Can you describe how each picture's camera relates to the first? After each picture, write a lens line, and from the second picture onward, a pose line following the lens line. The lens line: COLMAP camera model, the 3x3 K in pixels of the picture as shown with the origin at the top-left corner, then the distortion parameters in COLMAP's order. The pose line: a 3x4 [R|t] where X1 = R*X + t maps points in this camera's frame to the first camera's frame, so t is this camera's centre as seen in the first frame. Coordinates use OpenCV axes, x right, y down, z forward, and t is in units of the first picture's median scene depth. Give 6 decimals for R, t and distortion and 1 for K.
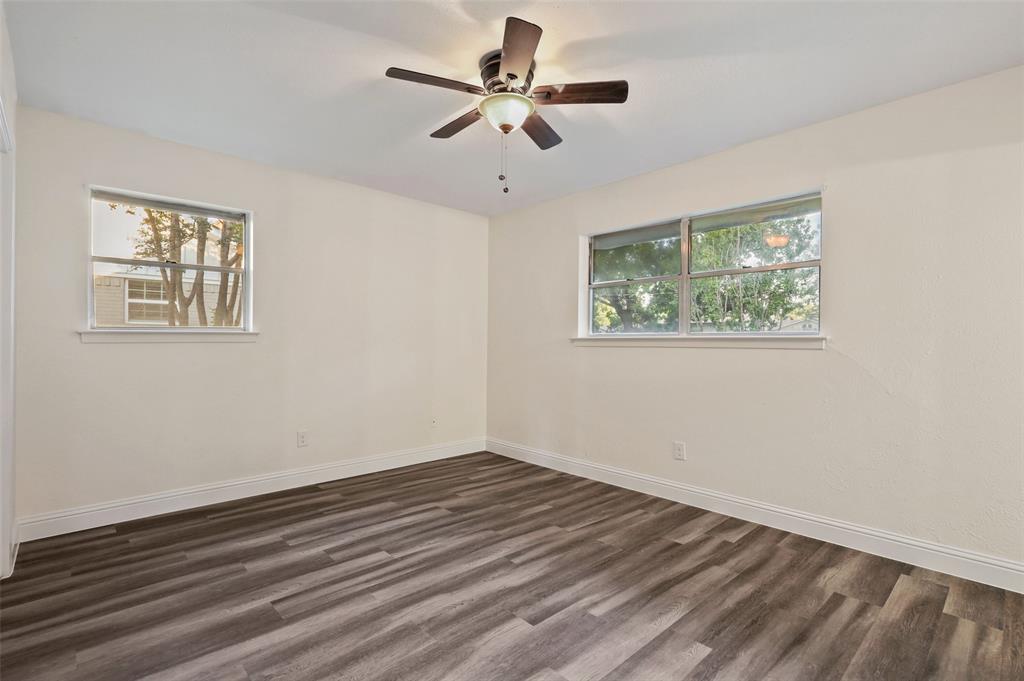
lens RADIAL K [[476.3, 0, 516.5], [0, 476.3, 328.9], [0, 0, 1]] dist [0.001111, 0.000483]
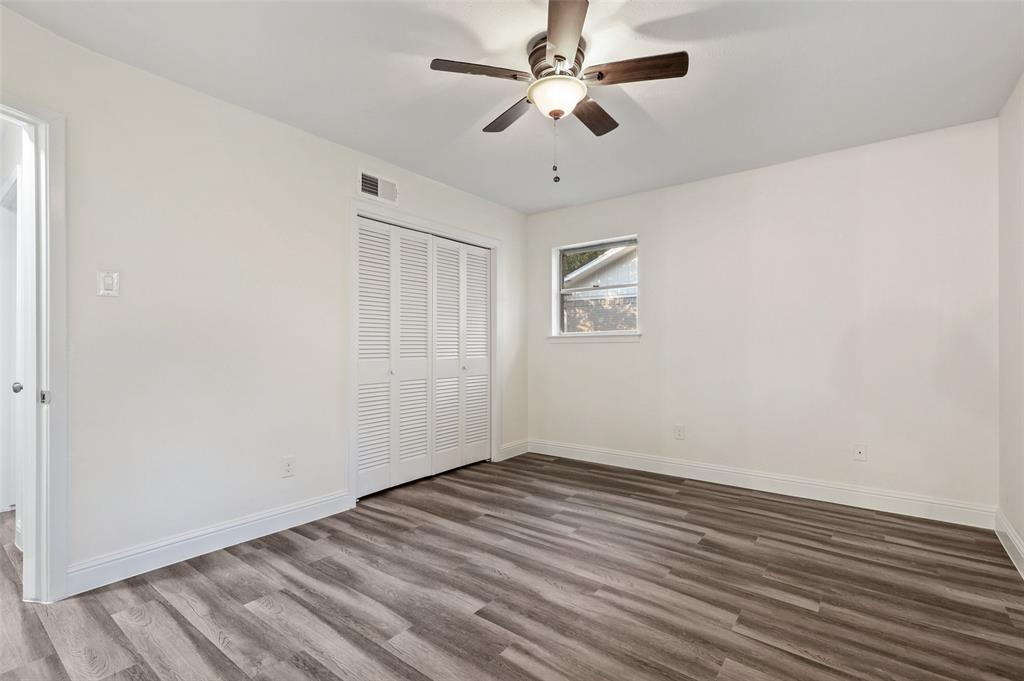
lens RADIAL K [[470.0, 0, 512.0], [0, 470.0, 340.5], [0, 0, 1]] dist [0.007806, -0.000223]
pose [[0.163038, -0.010988, -0.986559, 0.710068], [0.032584, 0.999452, -0.005747, 0.025049], [0.986082, -0.031209, 0.163307, 0.619946]]
